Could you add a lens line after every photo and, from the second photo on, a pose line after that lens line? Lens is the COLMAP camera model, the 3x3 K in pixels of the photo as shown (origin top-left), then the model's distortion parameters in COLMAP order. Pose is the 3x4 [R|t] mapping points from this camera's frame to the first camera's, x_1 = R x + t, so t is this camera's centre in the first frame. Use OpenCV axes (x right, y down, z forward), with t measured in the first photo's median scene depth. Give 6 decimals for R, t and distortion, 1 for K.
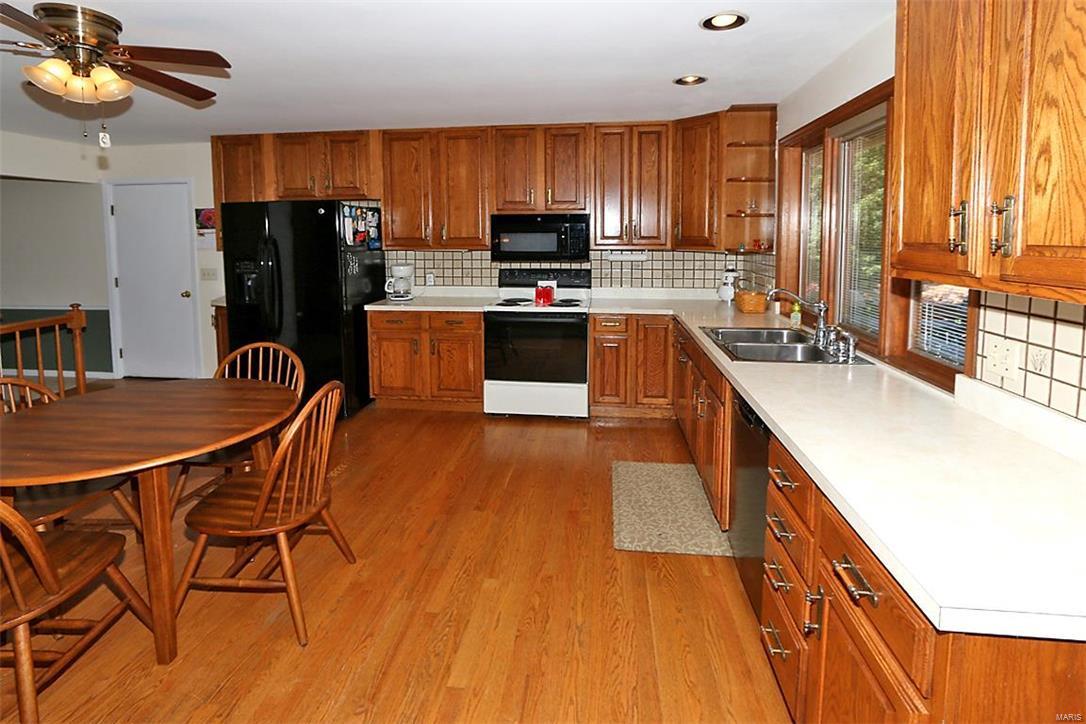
lens RADIAL K [[540.3, 0, 536.9], [0, 540.3, 274.8], [0, 0, 1]] dist [-0.024734, 0.003156]
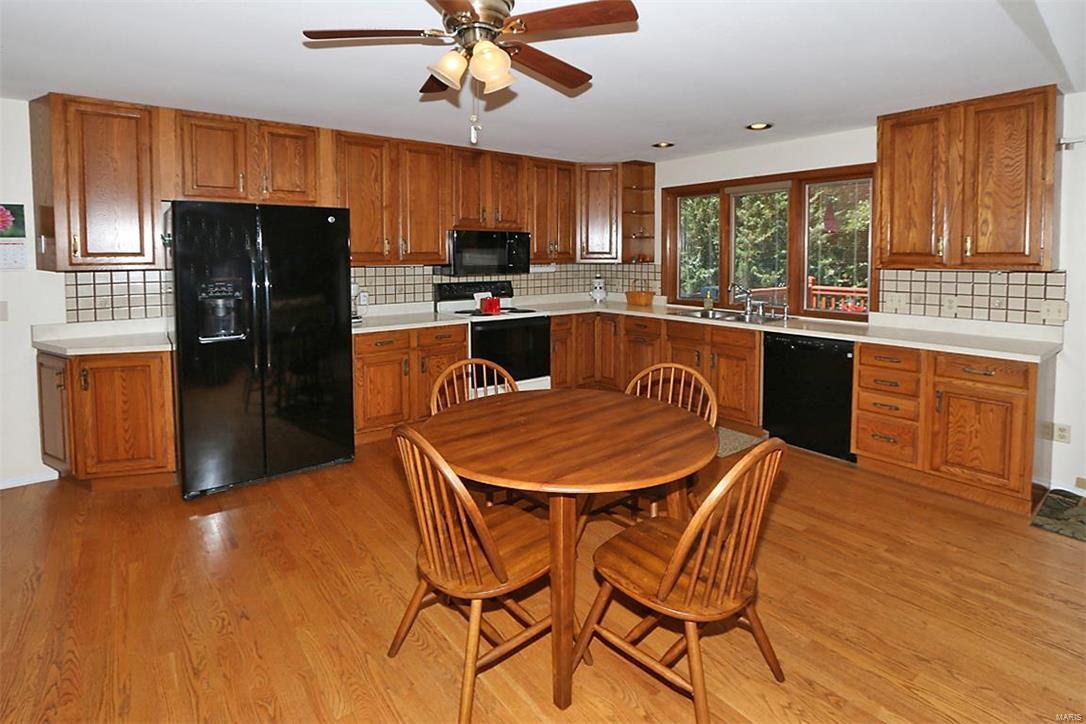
lens RADIAL K [[540.3, 0, 545.5], [0, 540.3, 275.5], [0, 0, 1]] dist [-0.024734, 0.003156]
pose [[0.699623, -0.025071, 0.714072, -0.696418], [0.050338, 0.998630, -0.014257, -0.001738], [-0.712737, 0.045920, 0.699927, 0.153203]]
